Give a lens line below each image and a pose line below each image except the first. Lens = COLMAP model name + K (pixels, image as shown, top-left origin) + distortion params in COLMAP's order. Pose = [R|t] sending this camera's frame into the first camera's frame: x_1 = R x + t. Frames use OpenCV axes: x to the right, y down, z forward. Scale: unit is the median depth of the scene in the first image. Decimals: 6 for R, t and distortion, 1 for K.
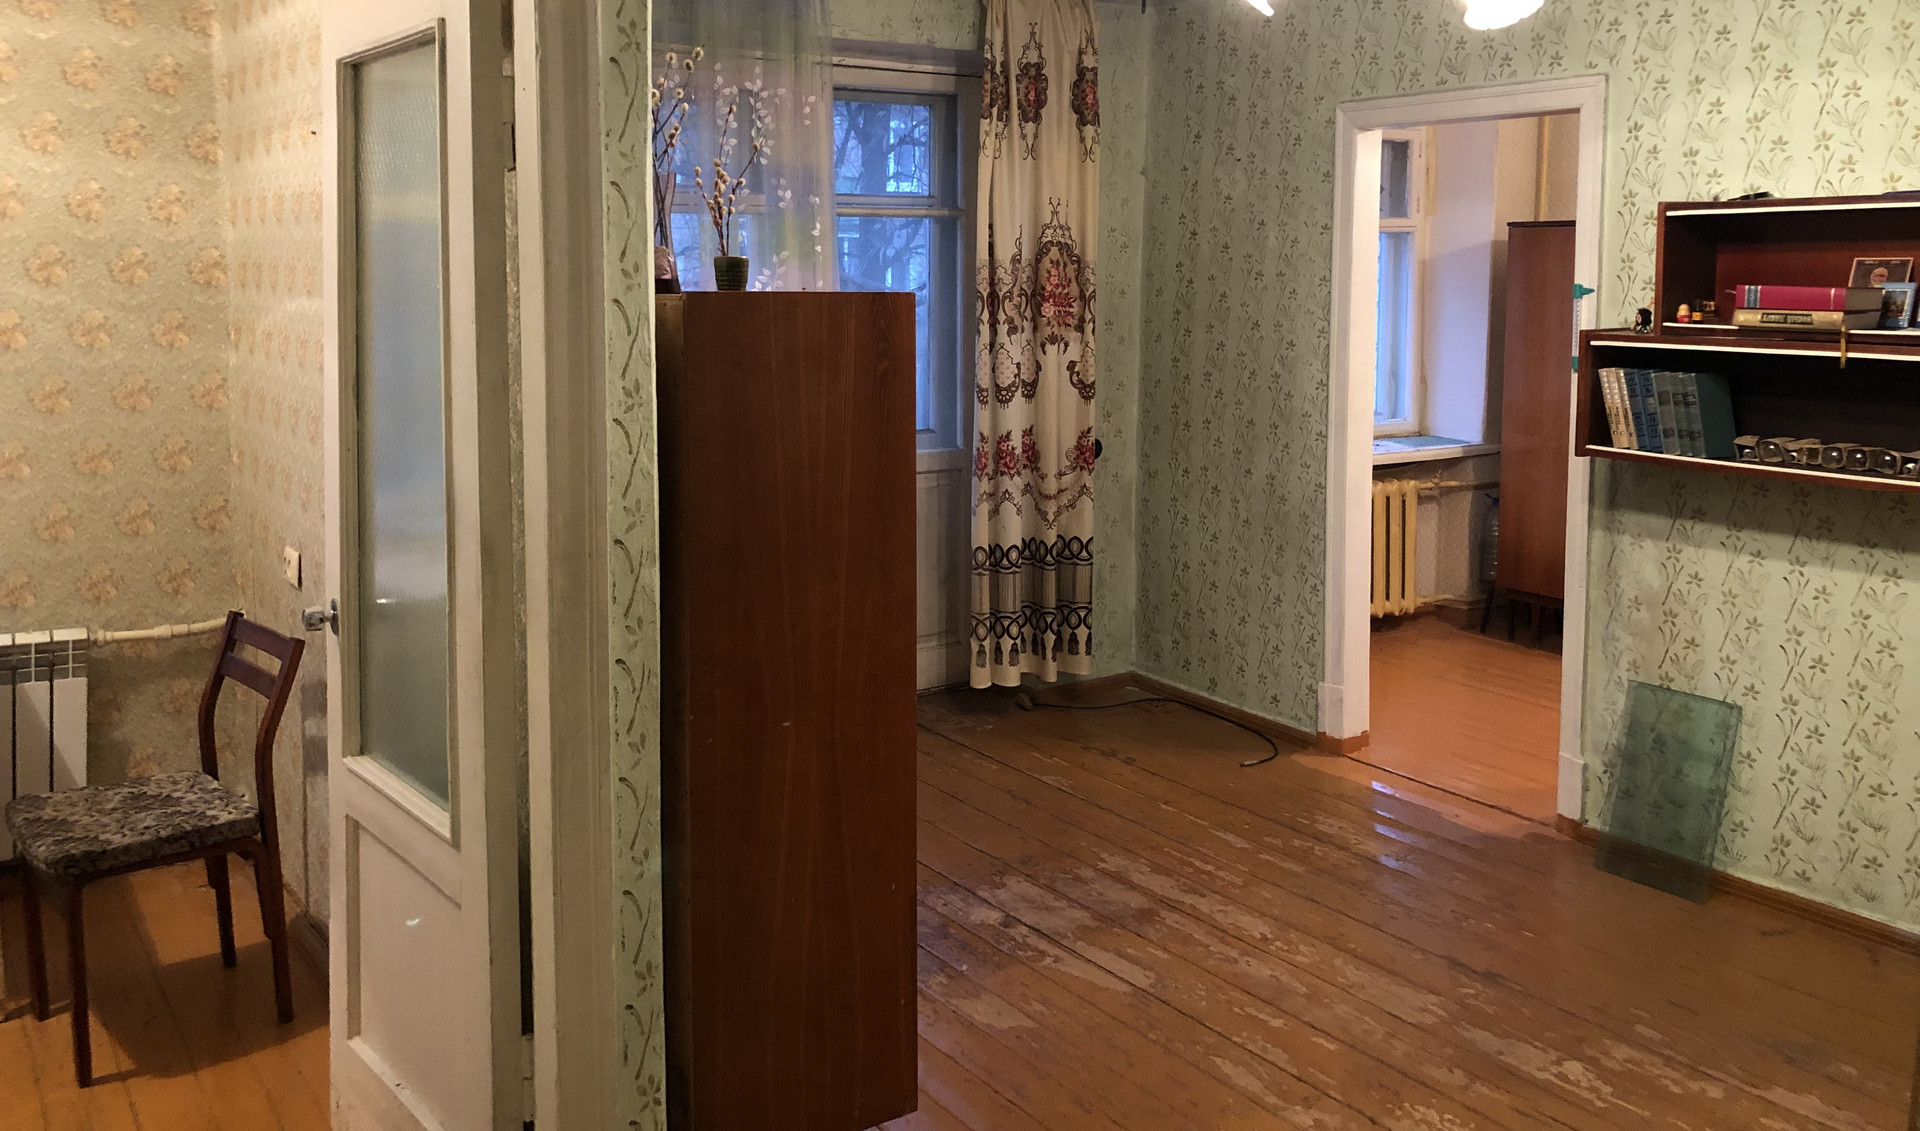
lens RADIAL K [[1585.7, 0, 956.9], [0, 1585.7, 400.3], [0, 0, 1]] dist [0.032635, 0.002618]
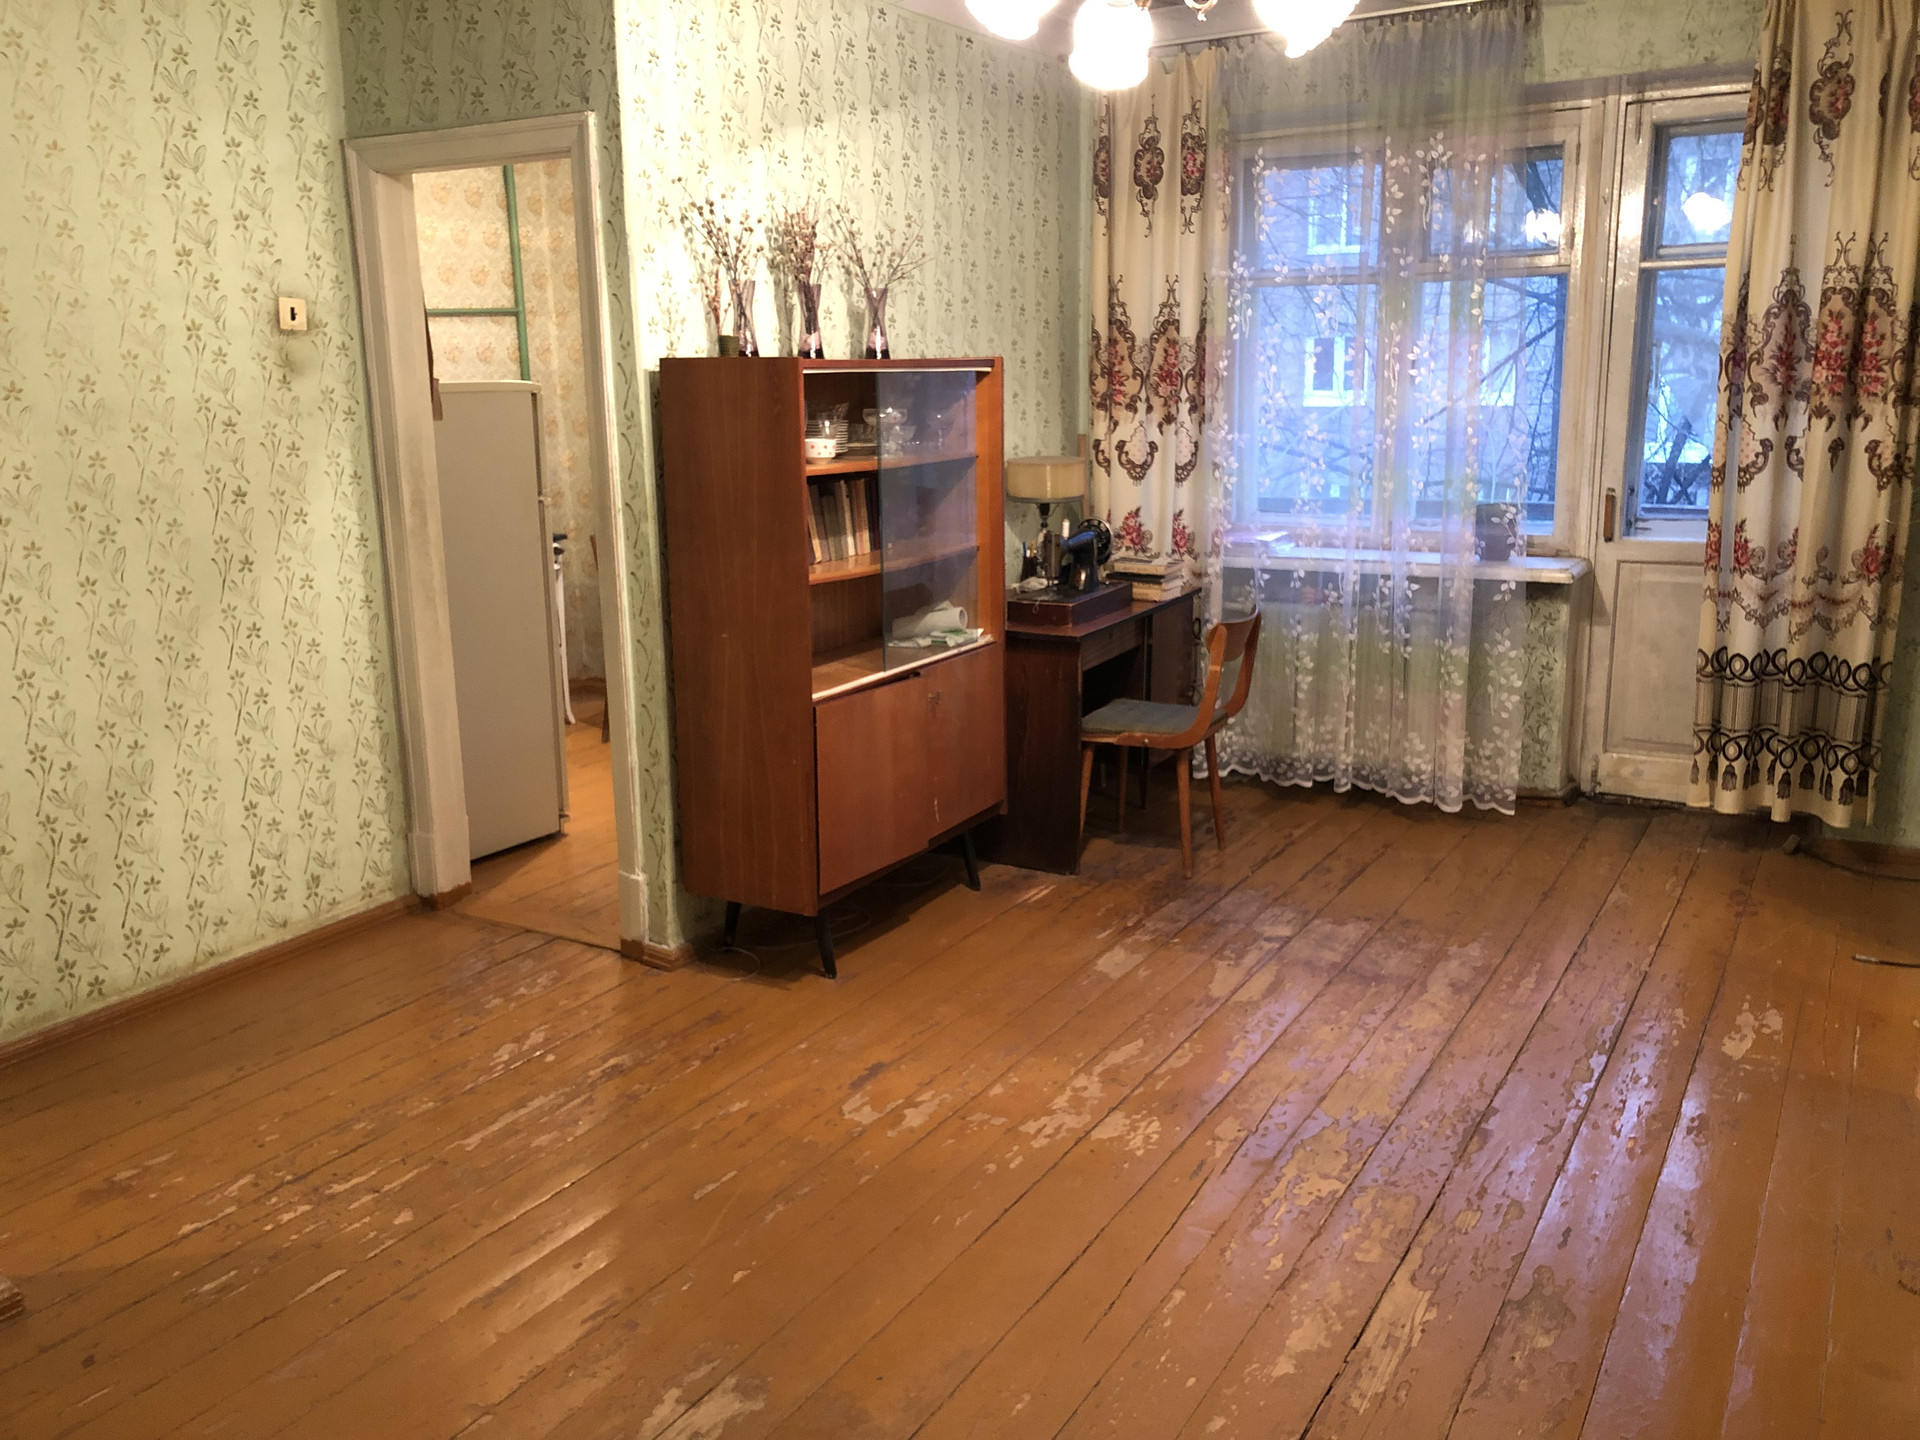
lens RADIAL K [[1567.5, 0, 960.0], [0, 1567.5, 720.0], [0, 0, 1]] dist [0.022540, -0.000137]
pose [[0.414700, 0.193403, -0.889167, 1.550059], [-0.056759, 0.980747, 0.186851, -0.022617], [0.908186, -0.027018, 0.417694, 0.611004]]
